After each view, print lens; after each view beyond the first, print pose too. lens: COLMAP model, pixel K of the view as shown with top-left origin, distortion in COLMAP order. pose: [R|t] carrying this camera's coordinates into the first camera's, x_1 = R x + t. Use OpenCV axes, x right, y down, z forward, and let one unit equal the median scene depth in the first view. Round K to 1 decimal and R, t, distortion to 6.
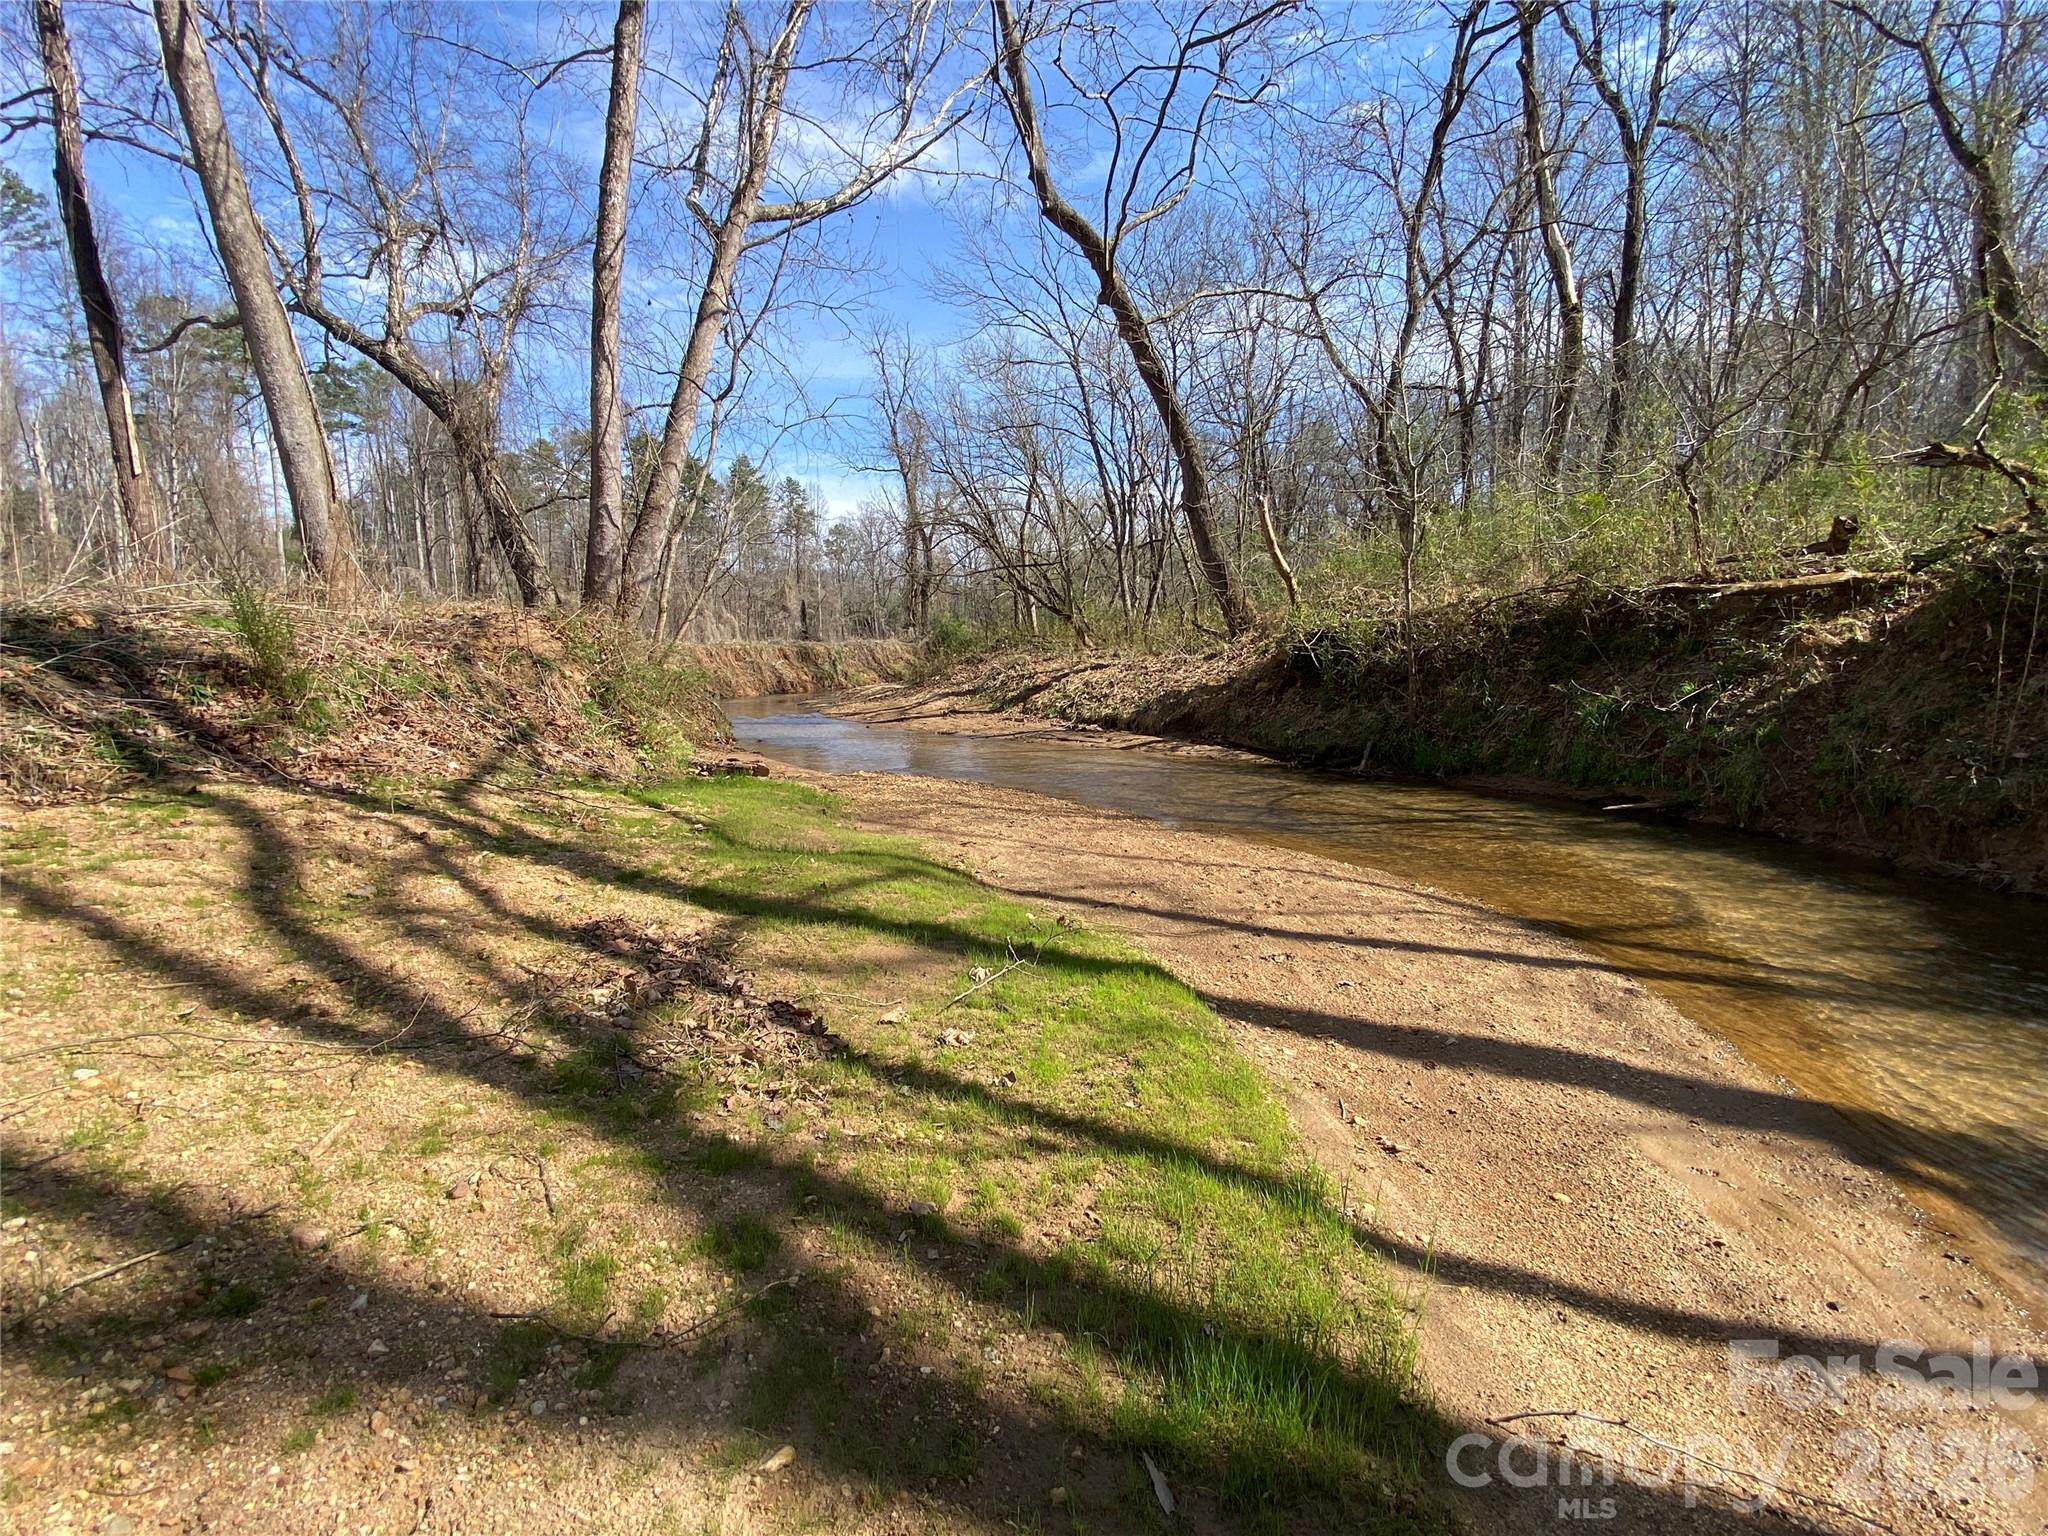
lens RADIAL K [[981.1, 0, 1008.0], [0, 981.1, 777.7], [0, 0, 1]] dist [-0.015244, -0.010870]
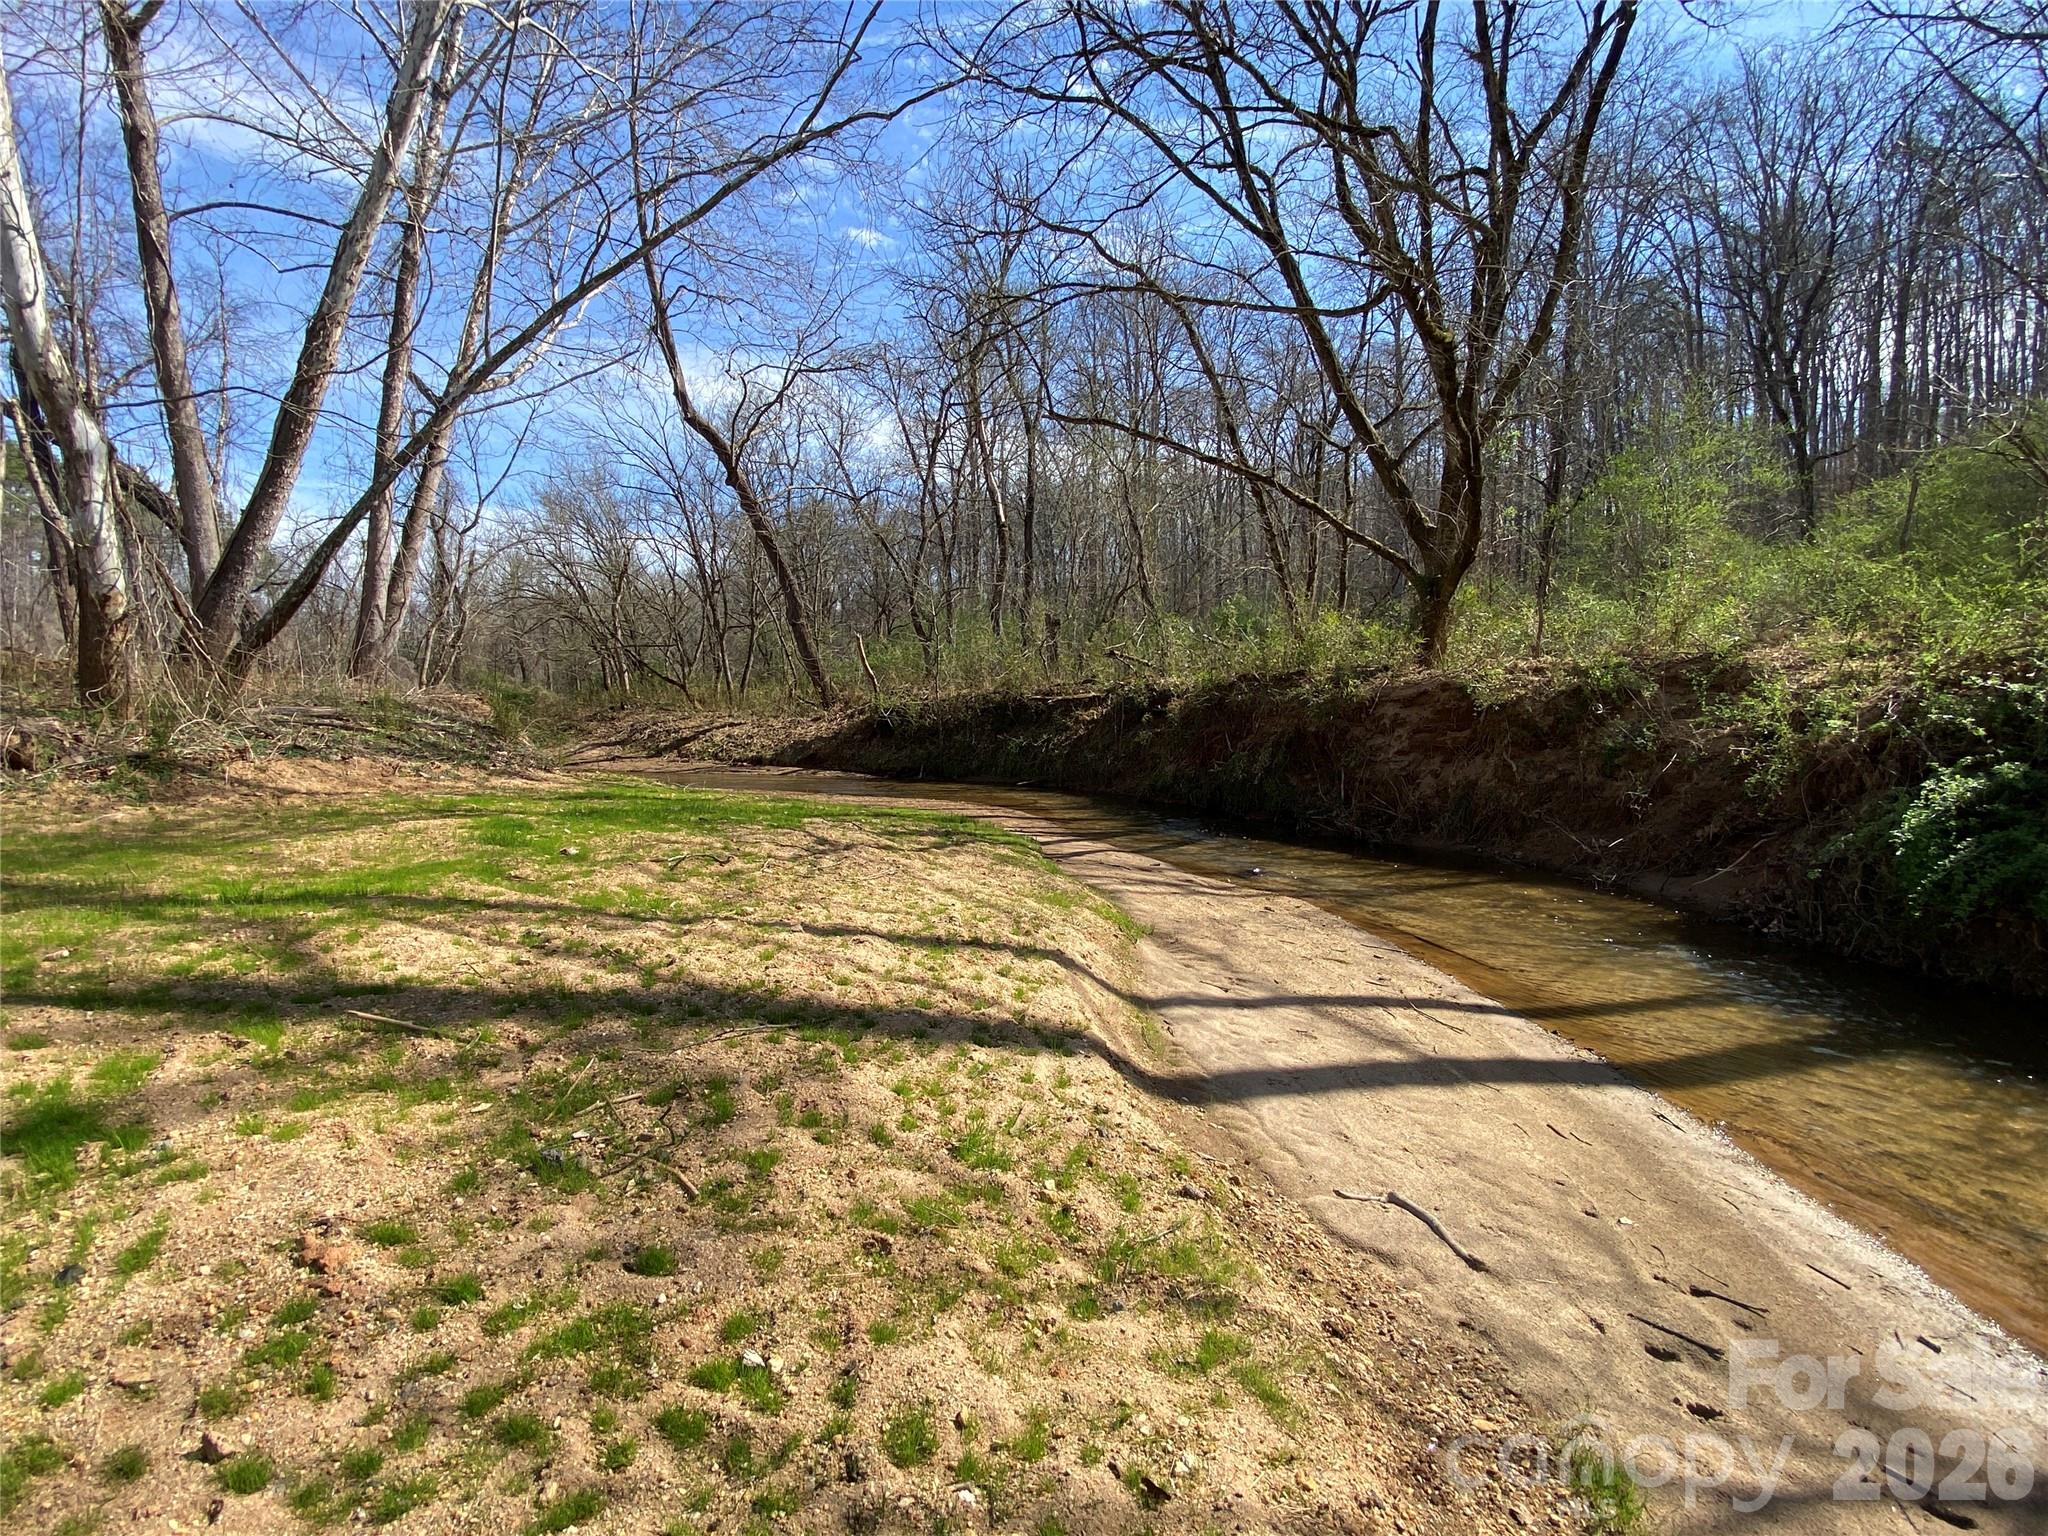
lens RADIAL K [[981.1, 0, 1023.1], [0, 981.1, 769.5], [0, 0, 1]] dist [-0.015244, -0.010870]
pose [[0.869396, -0.023954, 0.493536, -0.278403], [0.053211, 0.997554, -0.045317, 0.048459], [-0.491243, 0.065660, 0.868544, -0.536724]]
